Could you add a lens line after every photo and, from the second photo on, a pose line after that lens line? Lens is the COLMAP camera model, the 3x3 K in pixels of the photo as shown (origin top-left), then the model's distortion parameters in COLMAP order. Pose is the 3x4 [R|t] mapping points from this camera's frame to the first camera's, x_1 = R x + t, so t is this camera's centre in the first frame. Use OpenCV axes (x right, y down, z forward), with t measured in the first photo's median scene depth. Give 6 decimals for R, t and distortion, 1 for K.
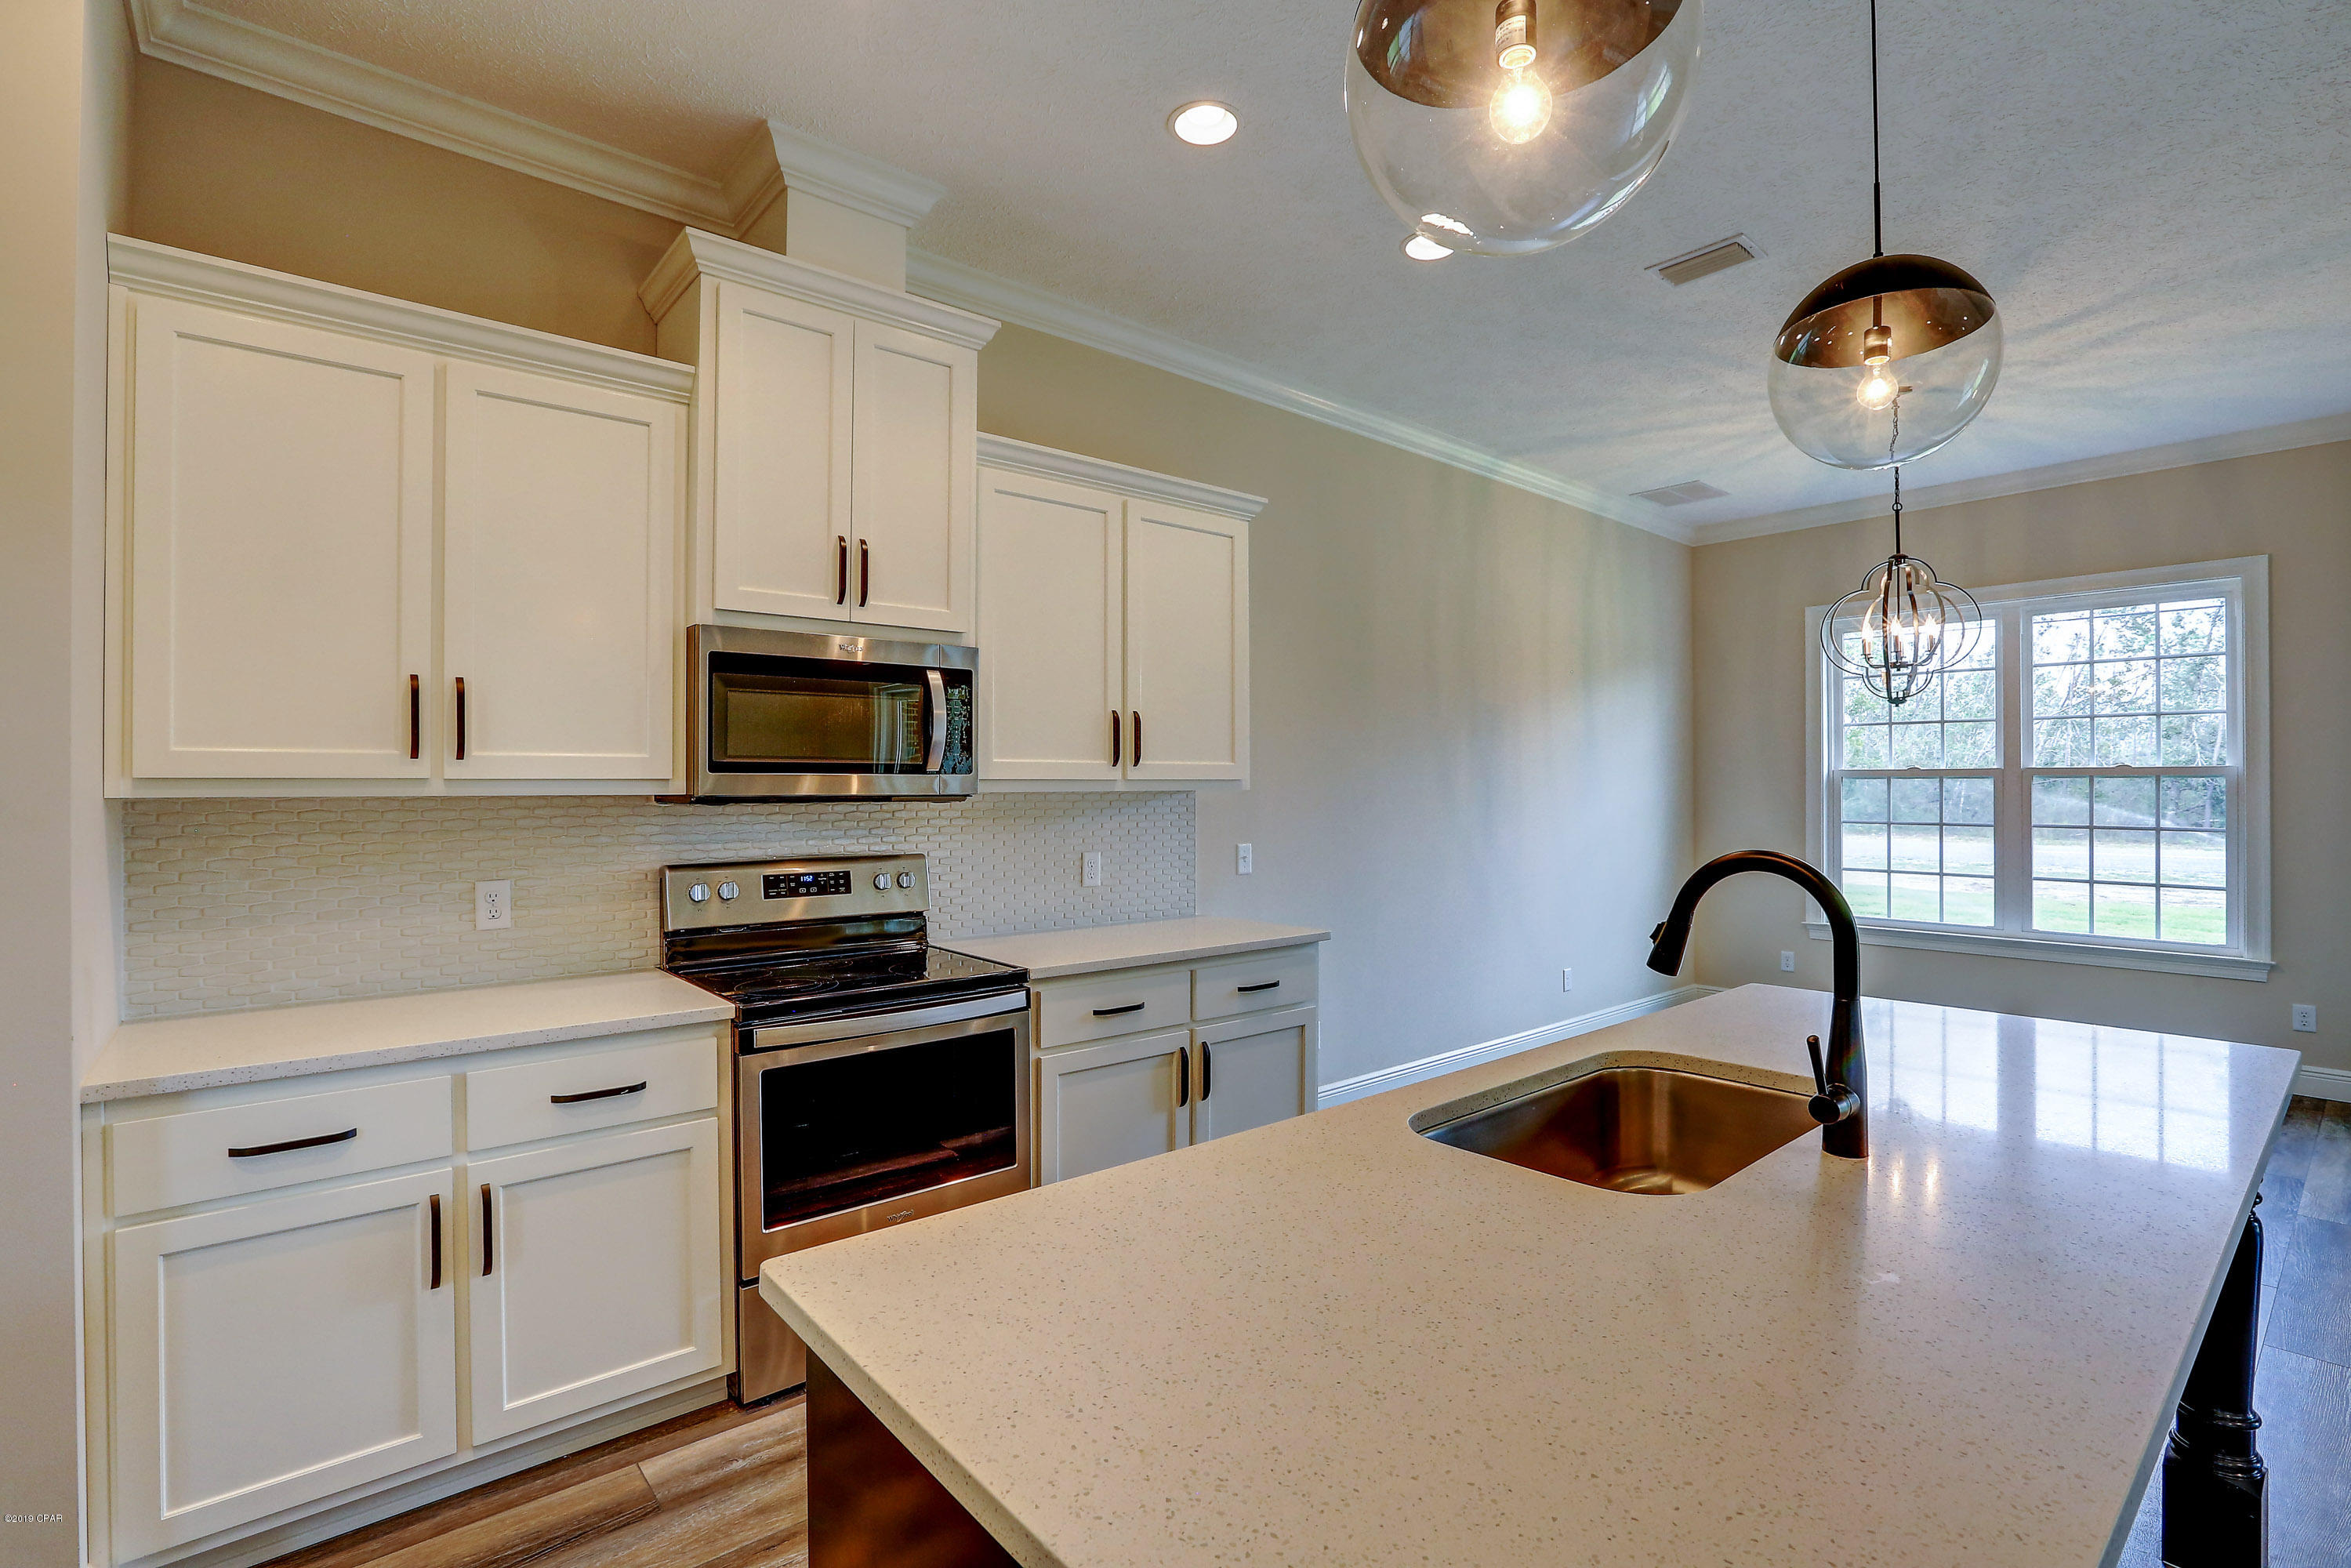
lens RADIAL K [[1075.4, 0, 1171.1], [0, 1075.4, 779.6], [0, 0, 1]] dist [-0.047073, 0.012791]
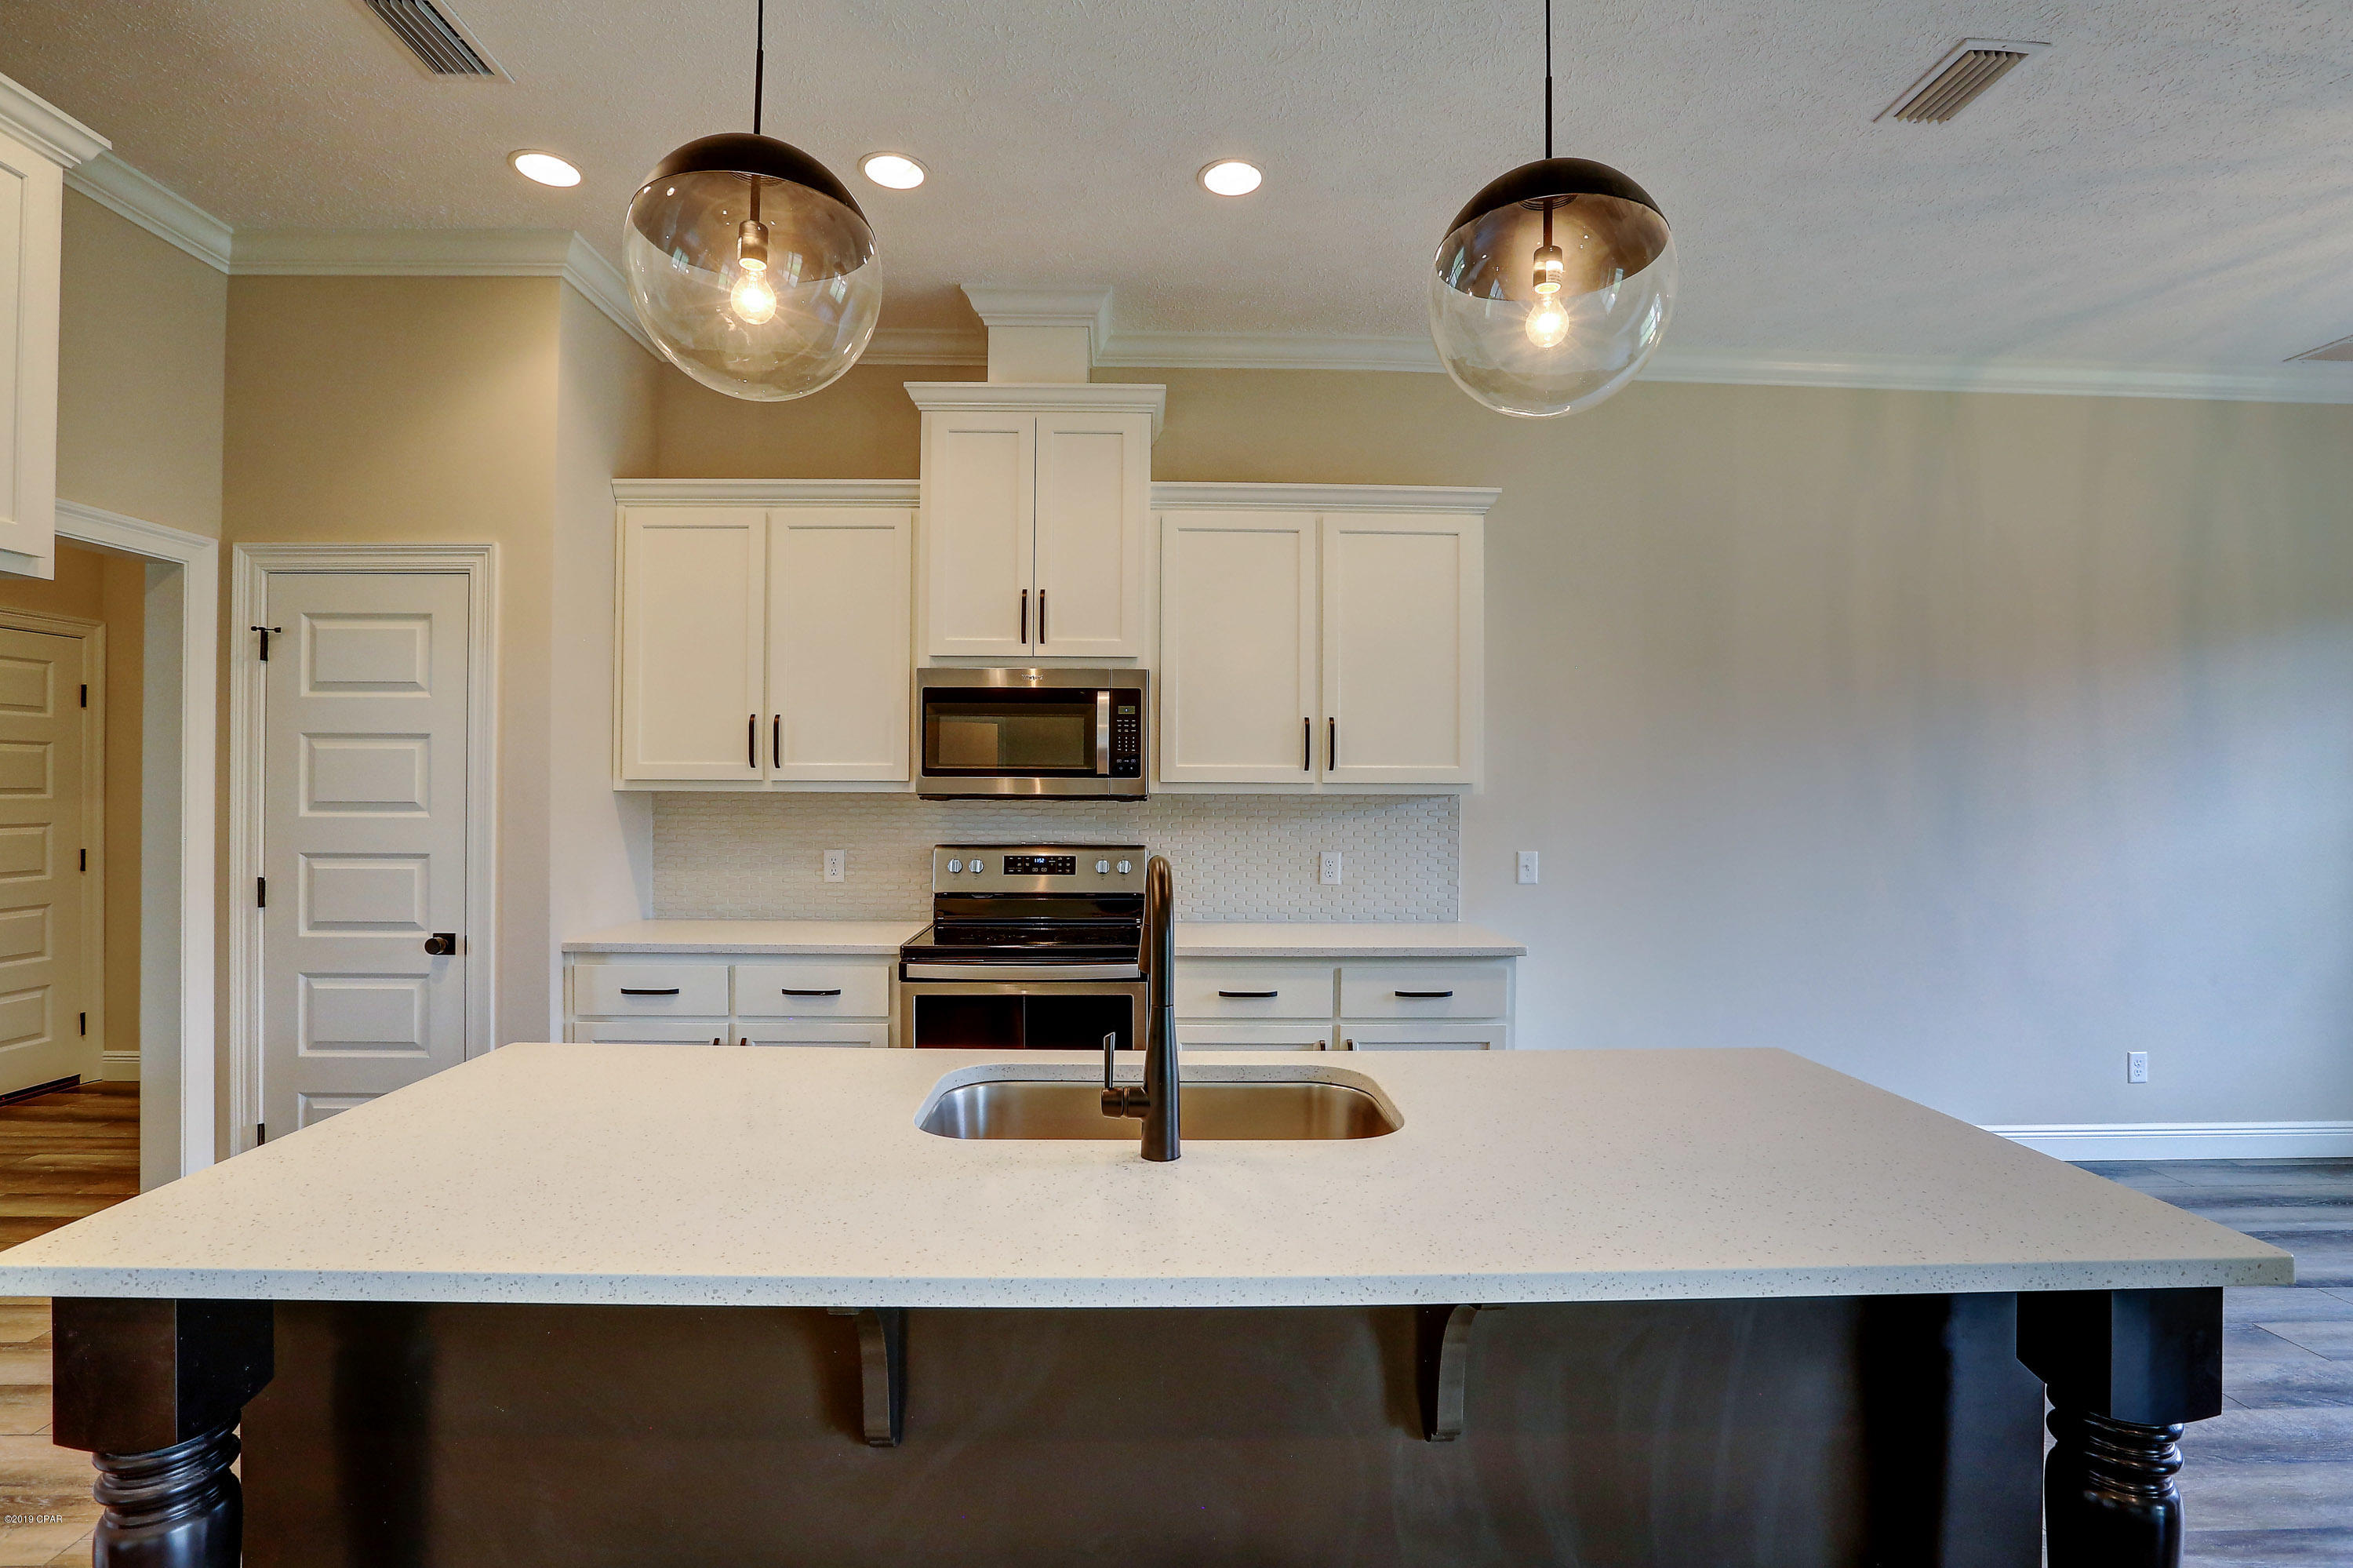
lens RADIAL K [[1076.3, 0, 1175.7], [0, 1076.3, 786.2], [0, 0, 1]] dist [-0.047073, 0.012791]
pose [[0.779894, 0.005728, -0.625885, 0.614980], [-0.003453, 0.999982, 0.004849, -0.001821], [0.625902, -0.001620, 0.779900, 0.115613]]
